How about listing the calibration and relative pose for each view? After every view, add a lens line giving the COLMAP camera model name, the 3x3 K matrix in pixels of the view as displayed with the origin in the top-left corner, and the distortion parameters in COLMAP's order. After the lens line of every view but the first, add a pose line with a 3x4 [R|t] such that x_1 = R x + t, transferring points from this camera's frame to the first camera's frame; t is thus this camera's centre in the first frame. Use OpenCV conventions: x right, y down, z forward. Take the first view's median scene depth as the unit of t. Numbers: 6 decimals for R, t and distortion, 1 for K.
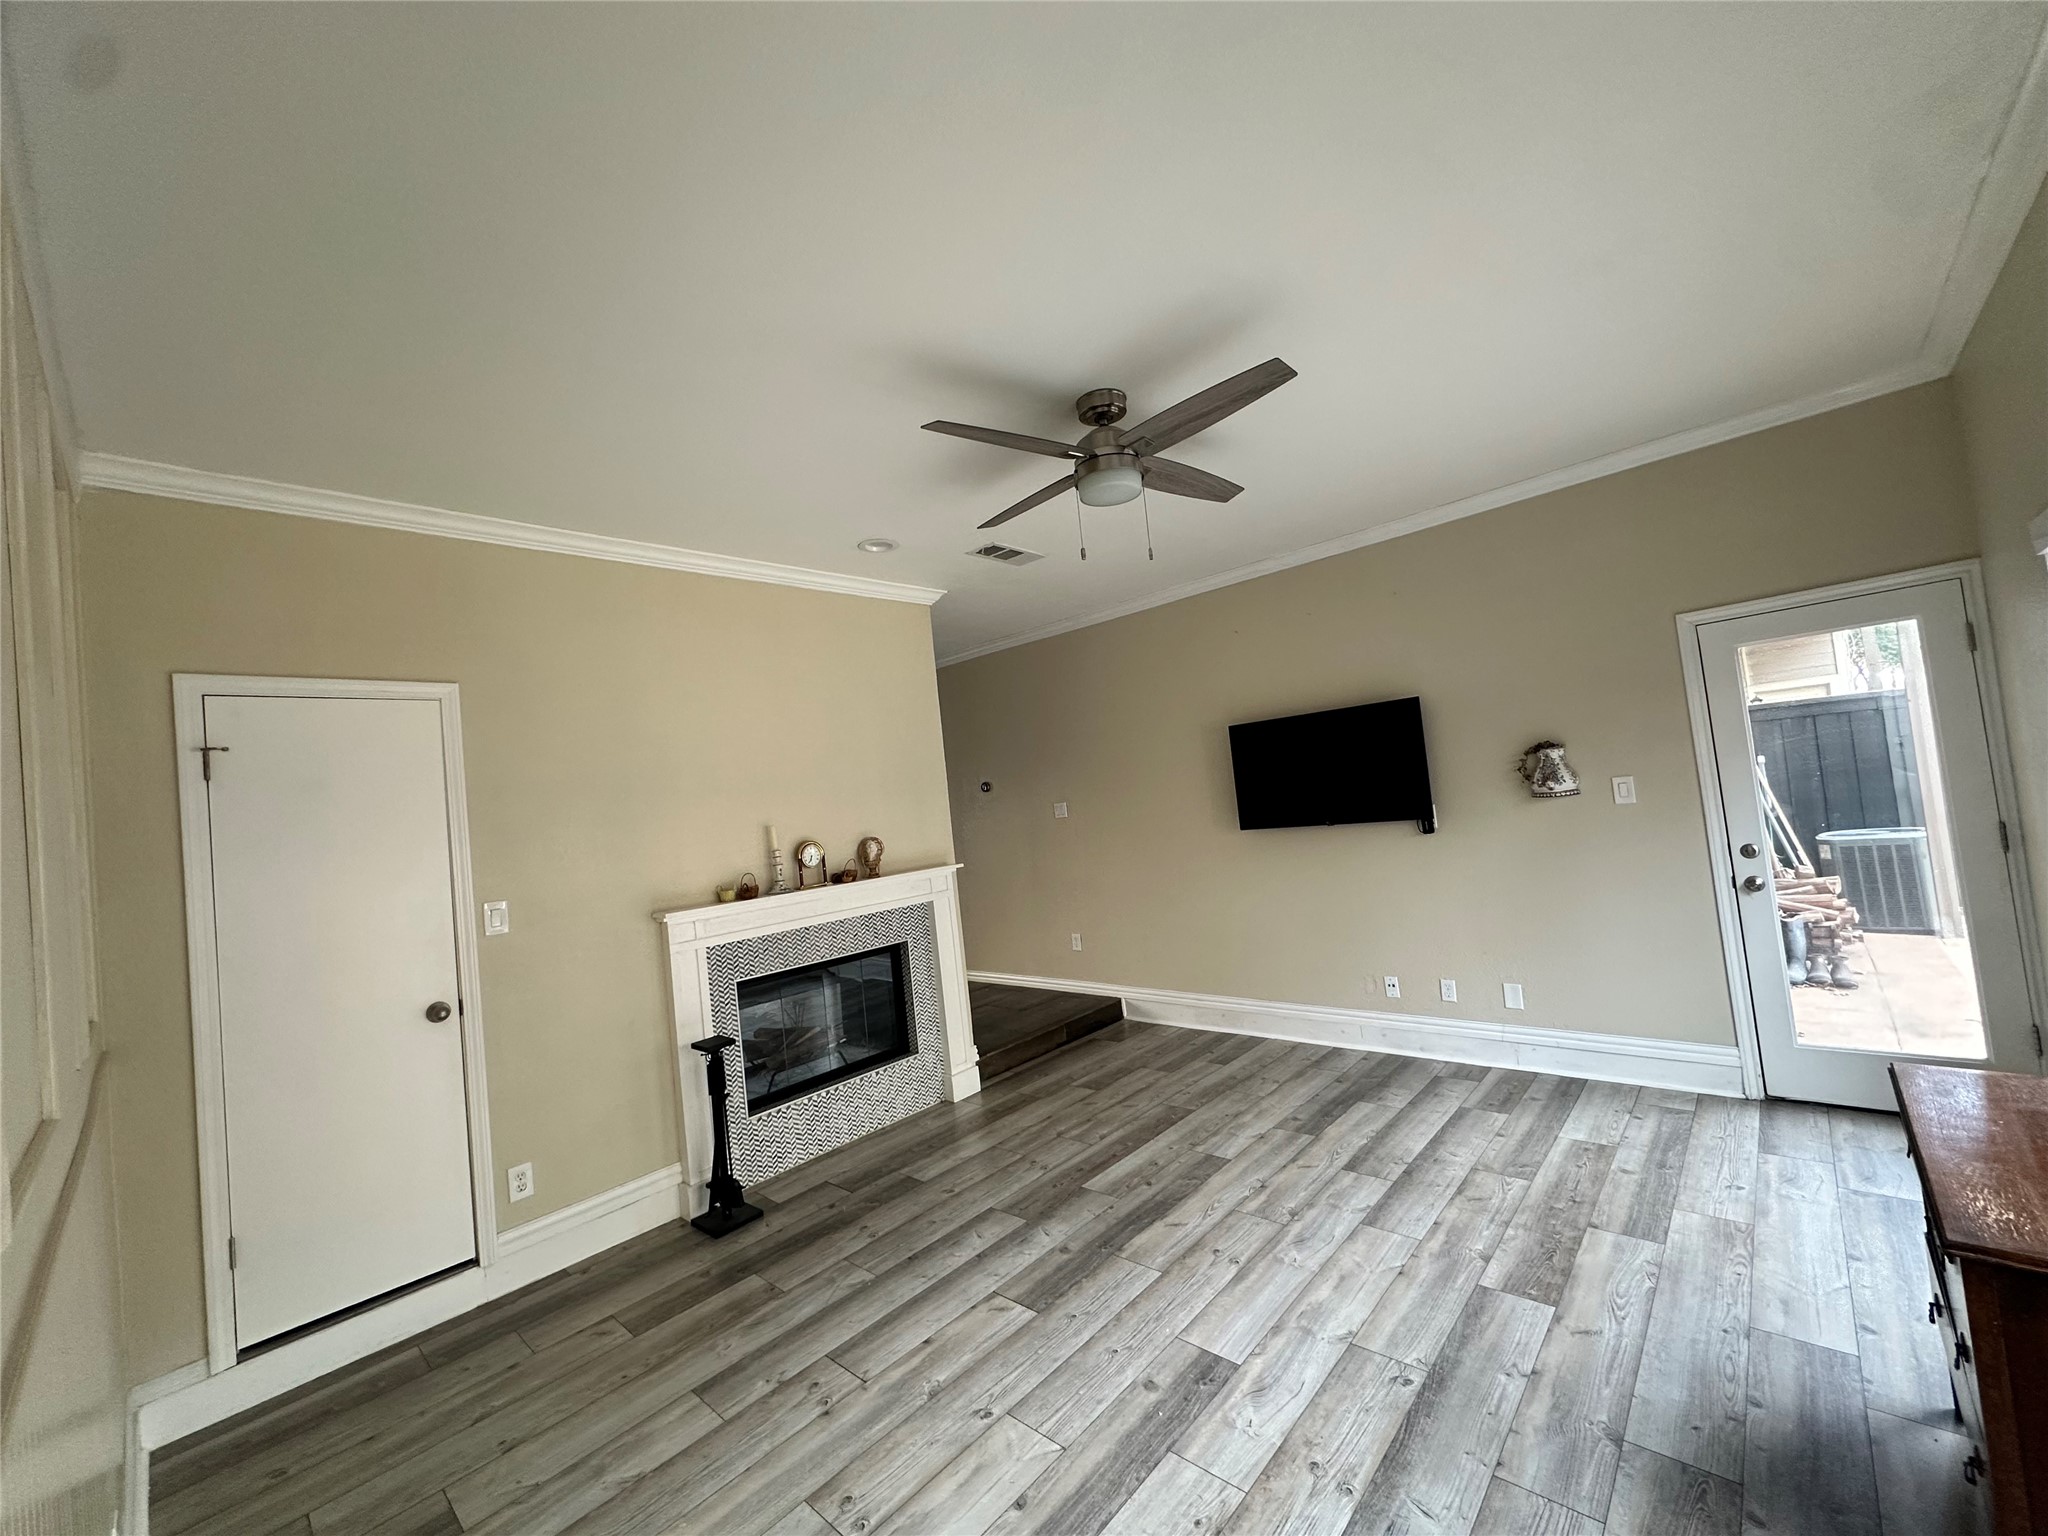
lens RADIAL K [[815.8, 0, 1024.0], [0, 815.8, 768.0], [0, 0, 1]] dist [-0.002906, 0.001082]
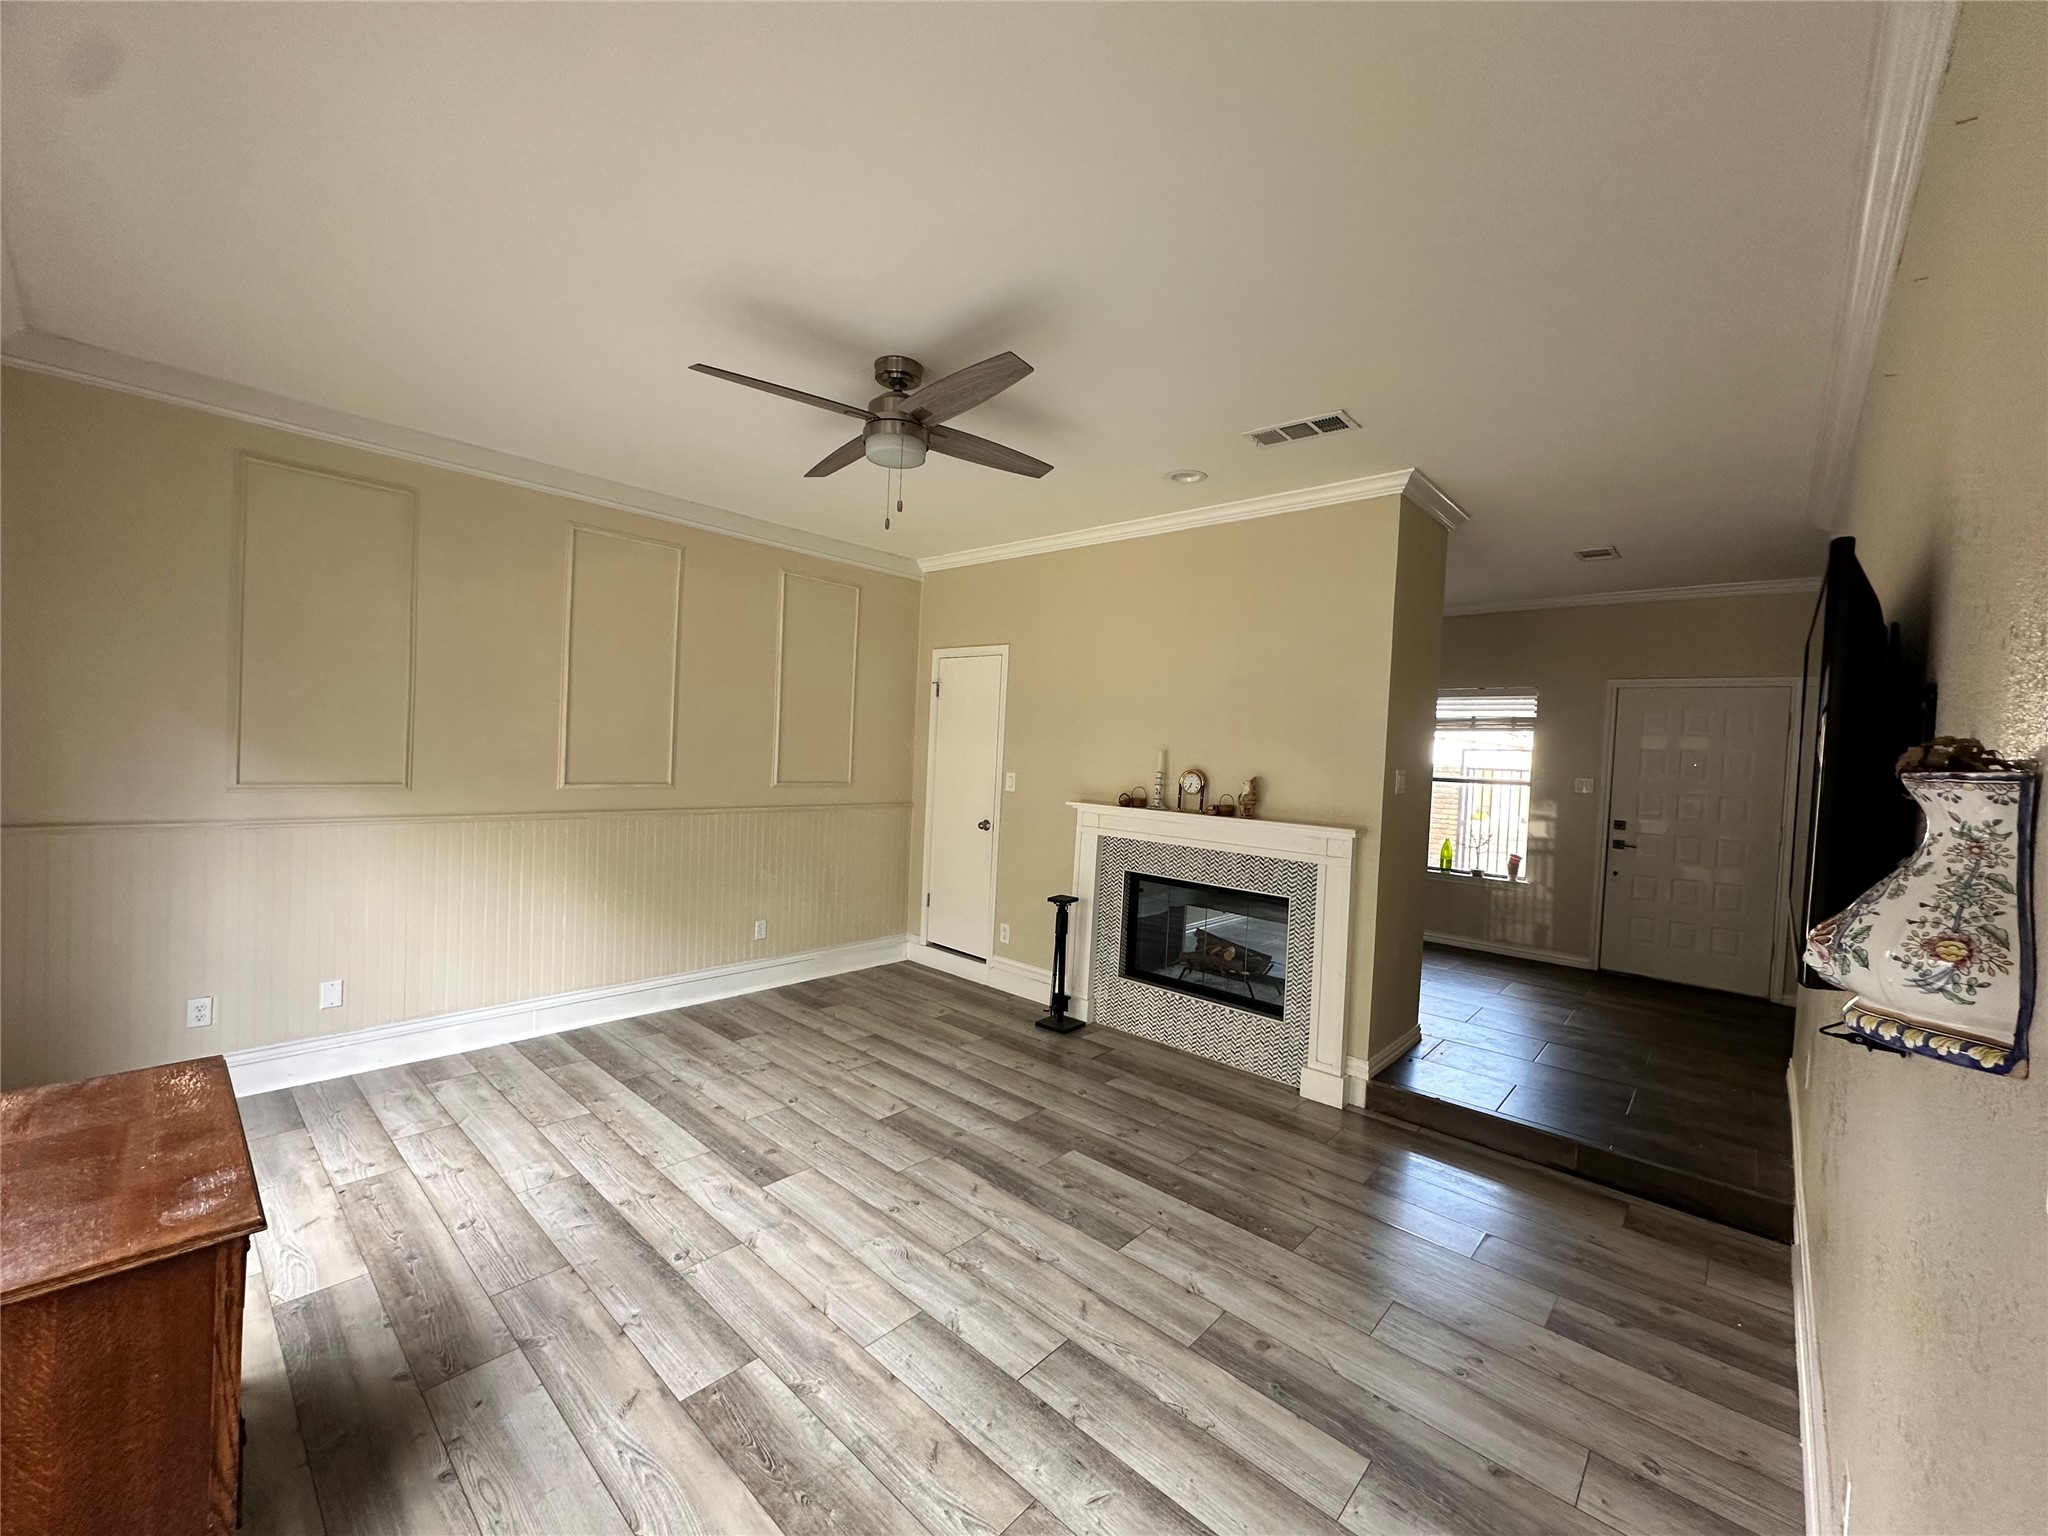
lens RADIAL K [[815.8, 0, 1024.0], [0, 815.8, 768.0], [0, 0, 1]] dist [-0.002906, 0.001082]
pose [[0.007935, 0.125505, -0.992061, 1.022578], [-0.004767, 0.992086, 0.125470, -0.058998], [0.999957, 0.003734, 0.008471, 0.982239]]
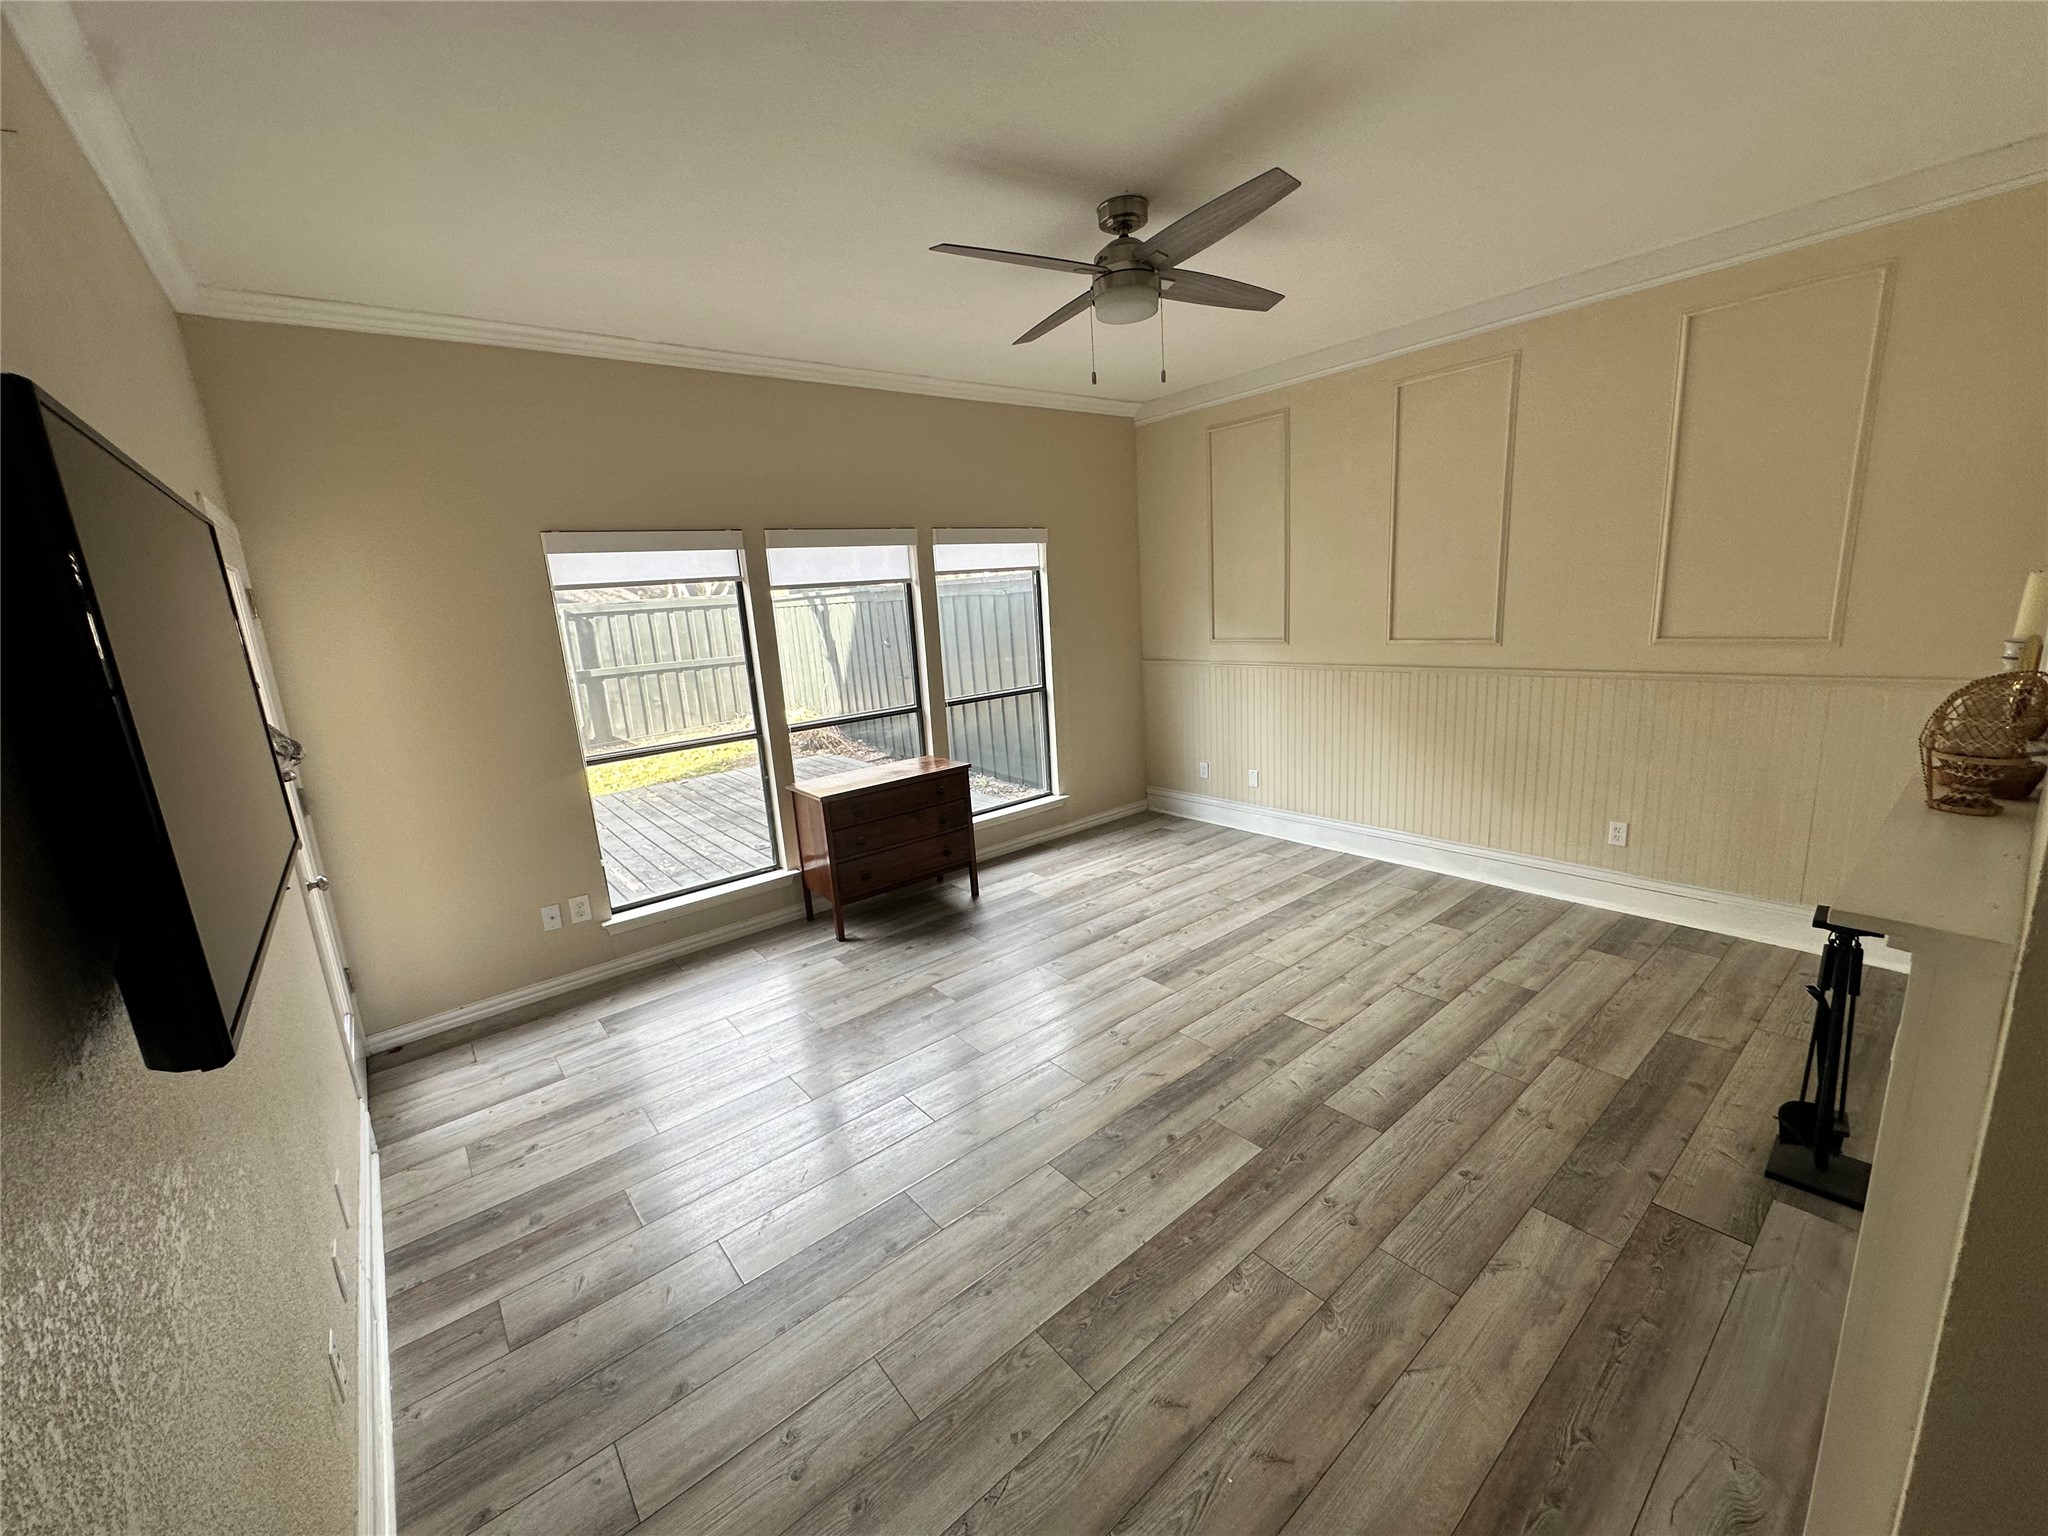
lens RADIAL K [[815.8, 0, 1024.0], [0, 815.8, 768.0], [0, 0, 1]] dist [-0.002906, 0.001082]
pose [[-0.976039, 0.137804, 0.168399, 0.115377], [0.164252, 0.974196, 0.154798, 0.030177], [-0.142722, 0.178749, -0.973488, 1.777001]]
